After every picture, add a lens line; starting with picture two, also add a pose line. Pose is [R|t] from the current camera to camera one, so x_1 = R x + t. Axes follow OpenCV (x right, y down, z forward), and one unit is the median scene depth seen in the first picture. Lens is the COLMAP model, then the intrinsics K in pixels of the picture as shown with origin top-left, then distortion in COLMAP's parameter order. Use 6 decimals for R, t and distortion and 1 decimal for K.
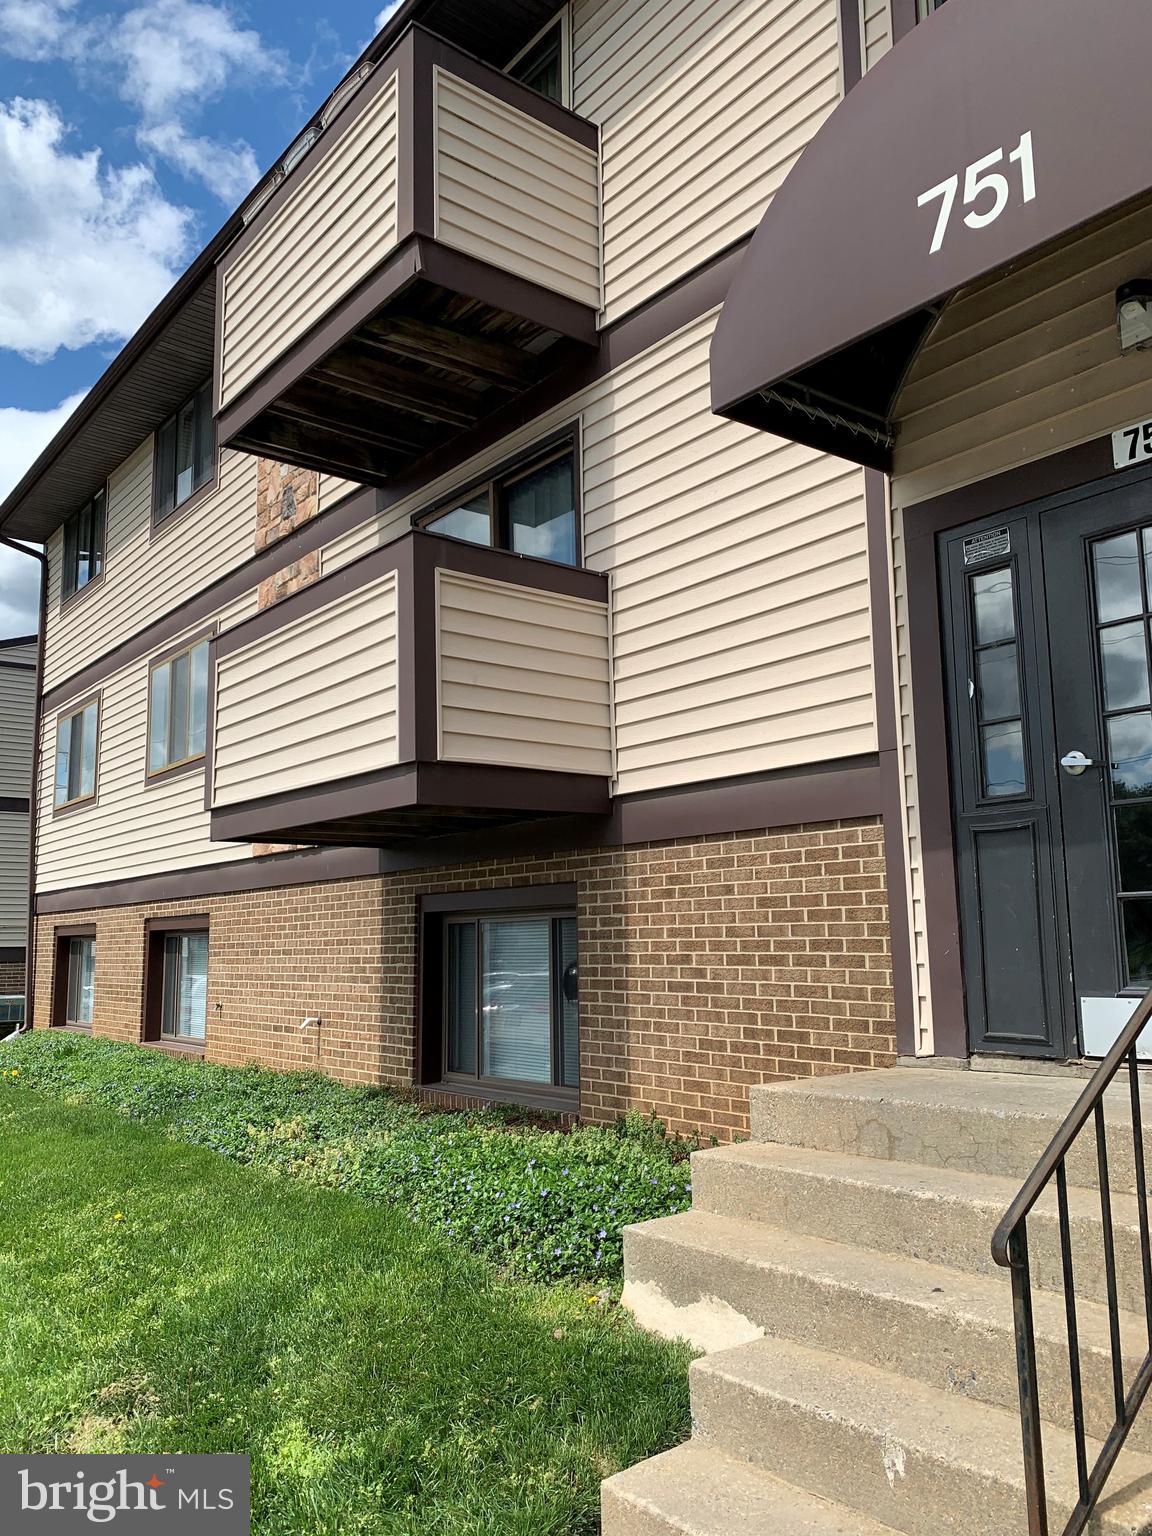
lens RADIAL K [[1198.9, 0, 573.7], [0, 1198.9, 780.2], [0, 0, 1]] dist [0.078720, 0.000602]
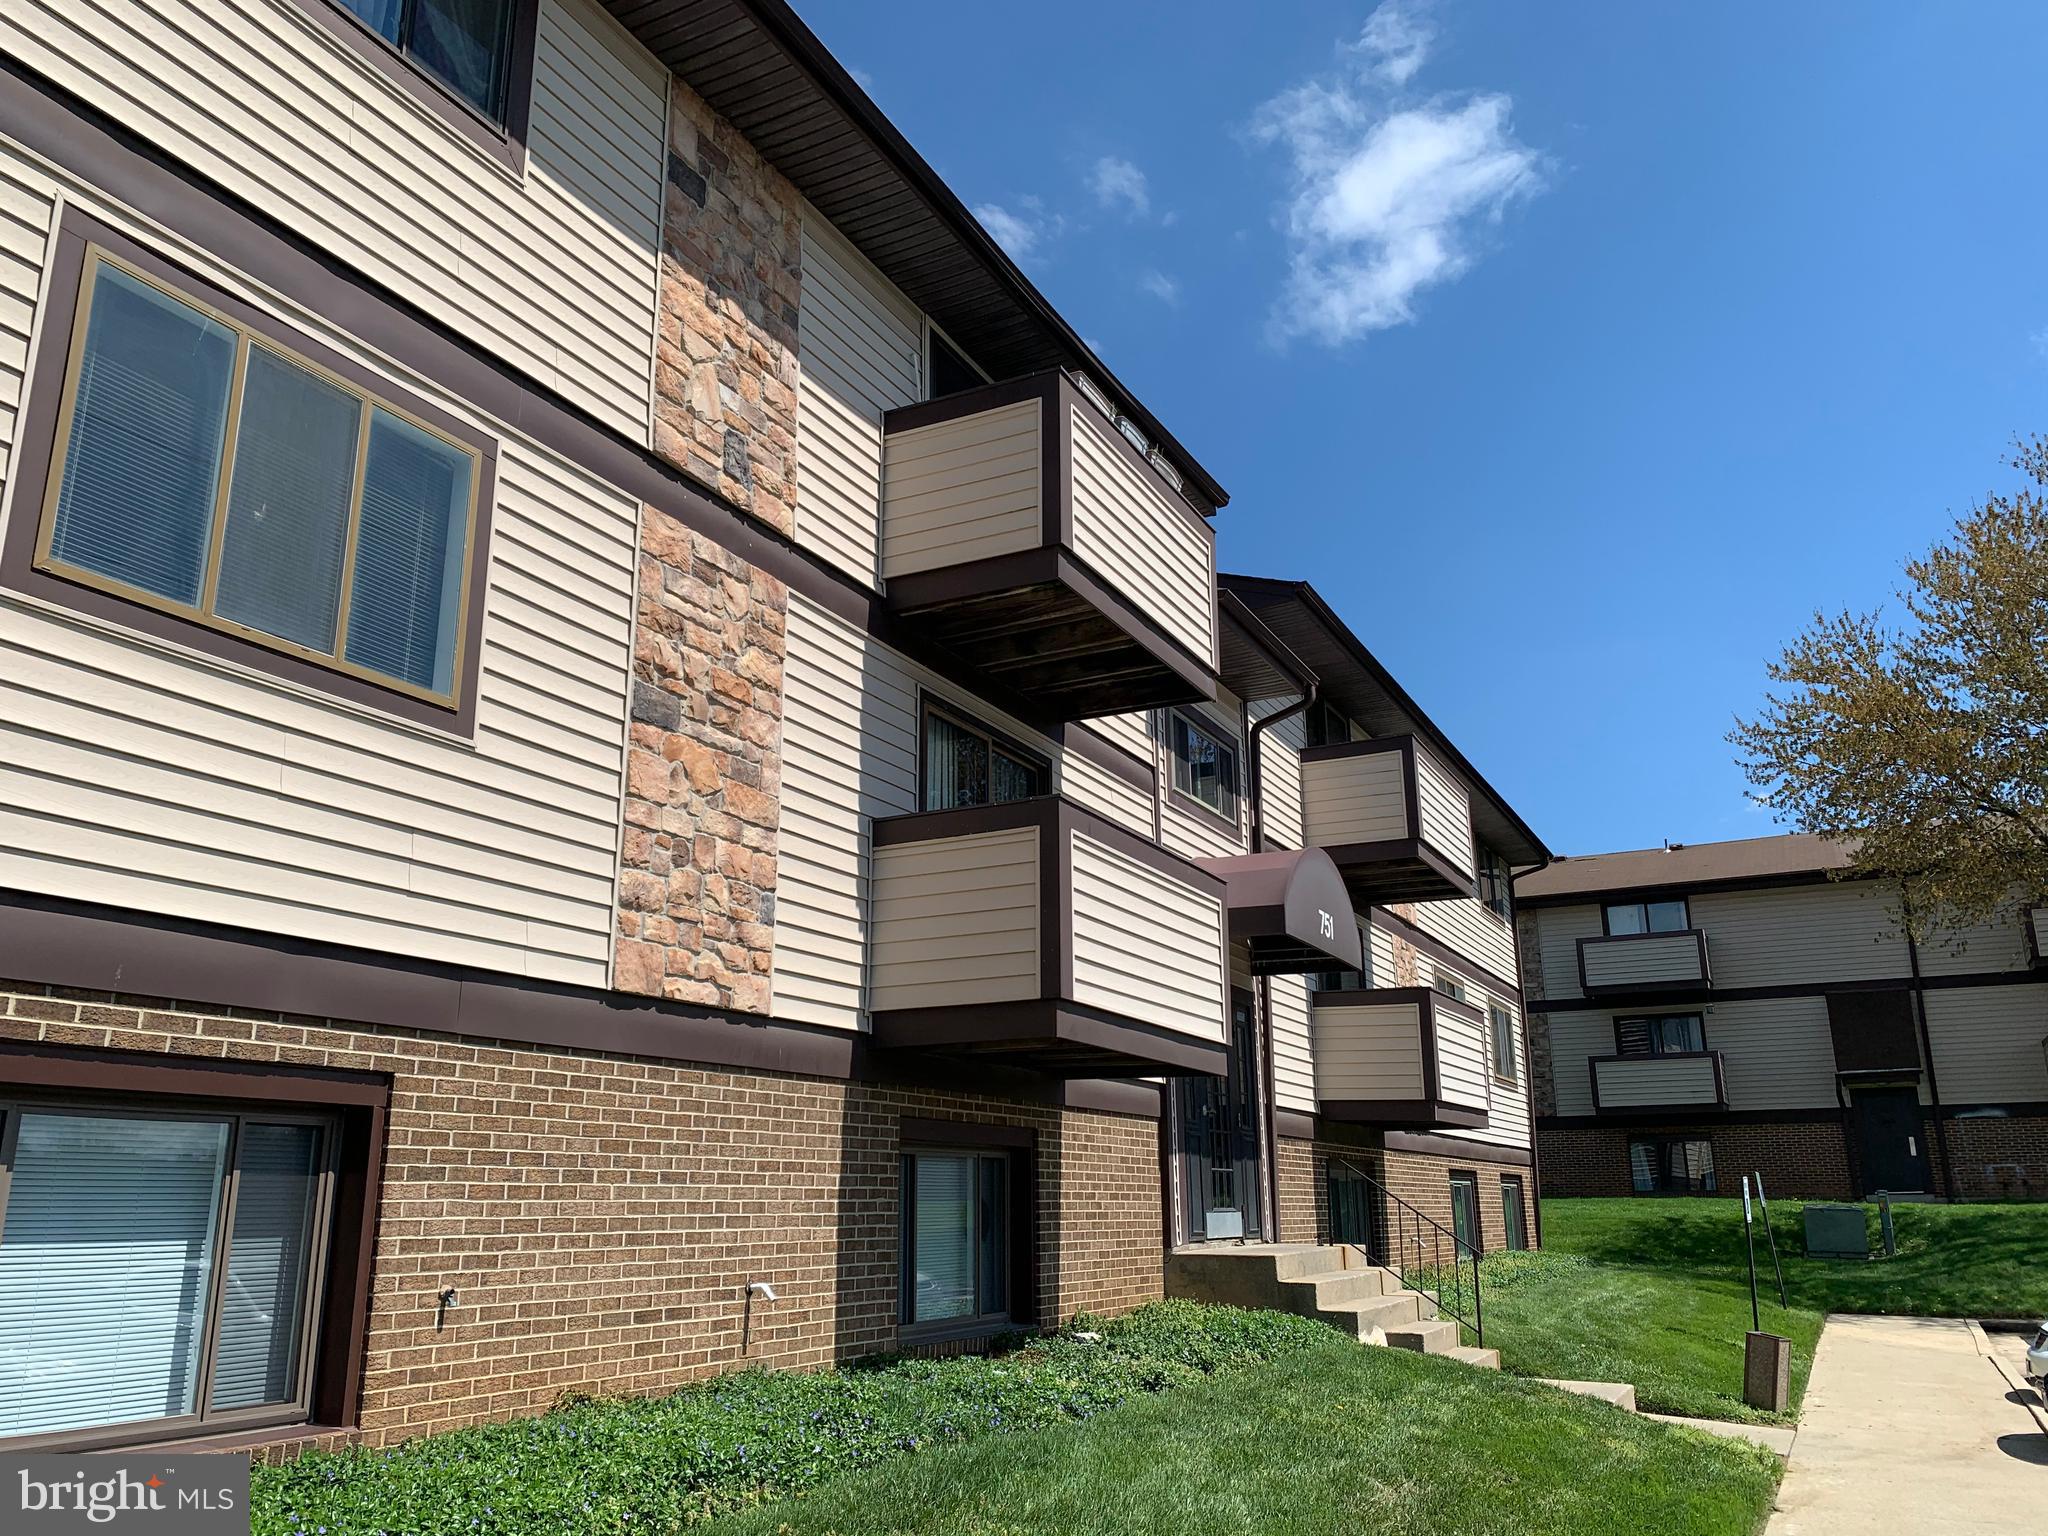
lens RADIAL K [[1598.5, 0, 1016.8], [0, 1598.5, 760.3], [0, 0, 1]] dist [0.078720, 0.000602]
pose [[-0.417904, 0.249047, 0.873689, -1.131762], [-0.126789, 0.936292, -0.327538, 0.204035], [-0.899600, -0.247654, -0.359704, 1.282064]]
